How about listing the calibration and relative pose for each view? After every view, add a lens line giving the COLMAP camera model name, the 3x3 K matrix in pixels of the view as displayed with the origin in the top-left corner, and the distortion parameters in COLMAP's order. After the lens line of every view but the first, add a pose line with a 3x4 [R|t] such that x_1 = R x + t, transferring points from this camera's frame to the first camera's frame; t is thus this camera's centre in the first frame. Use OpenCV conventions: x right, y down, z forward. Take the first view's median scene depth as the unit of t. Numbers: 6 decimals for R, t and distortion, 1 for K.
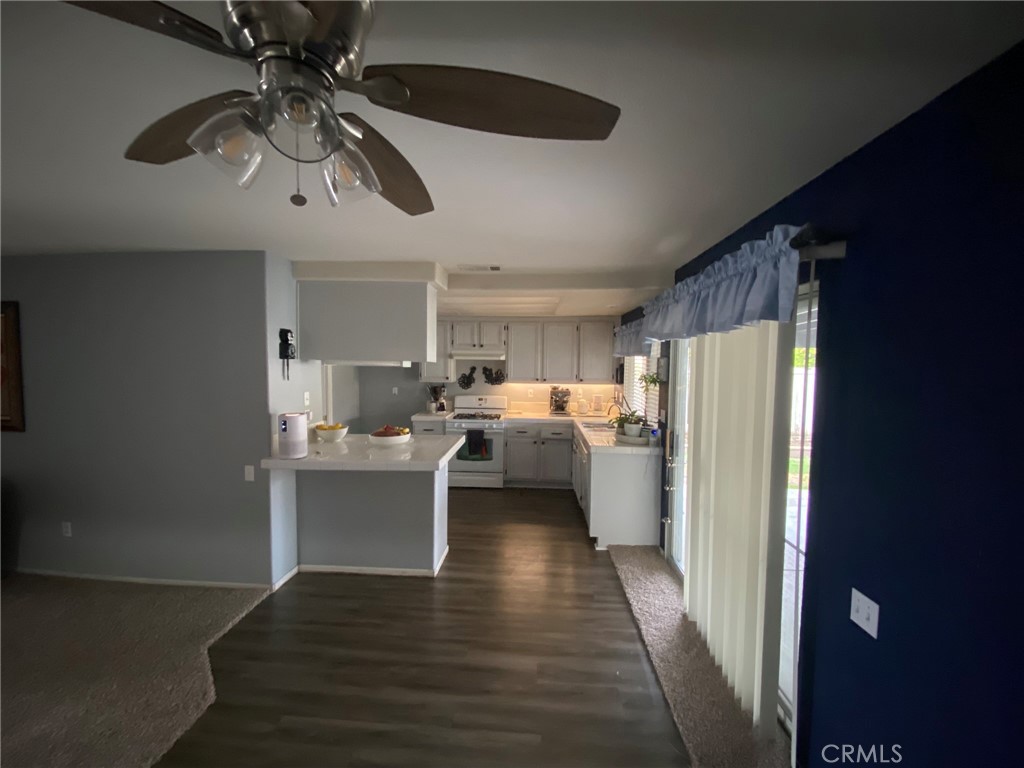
lens RADIAL K [[412.7, 0, 512.0], [0, 412.7, 384.0], [0, 0, 1]] dist [0.035452, -0.026748]
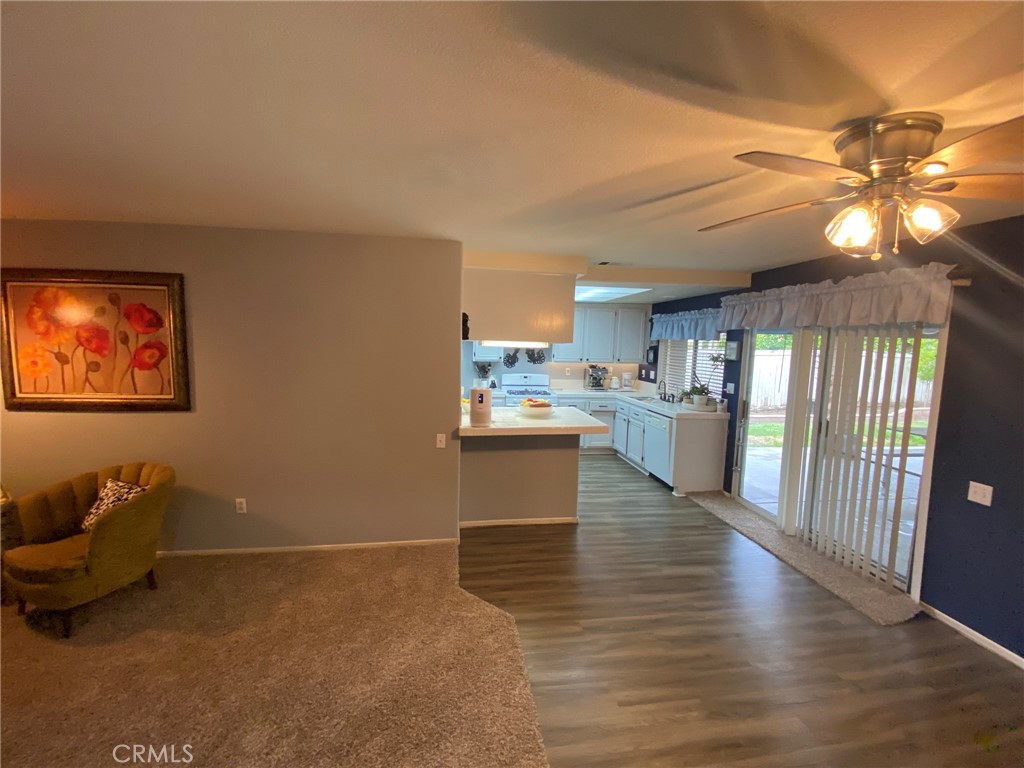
lens RADIAL K [[412.7, 0, 512.0], [0, 412.7, 384.0], [0, 0, 1]] dist [0.035452, -0.026748]
pose [[0.978525, -0.007395, 0.205995, -0.592301], [-0.002613, 0.998831, 0.048271, 0.004734], [-0.206111, -0.047773, 0.977362, -0.109840]]
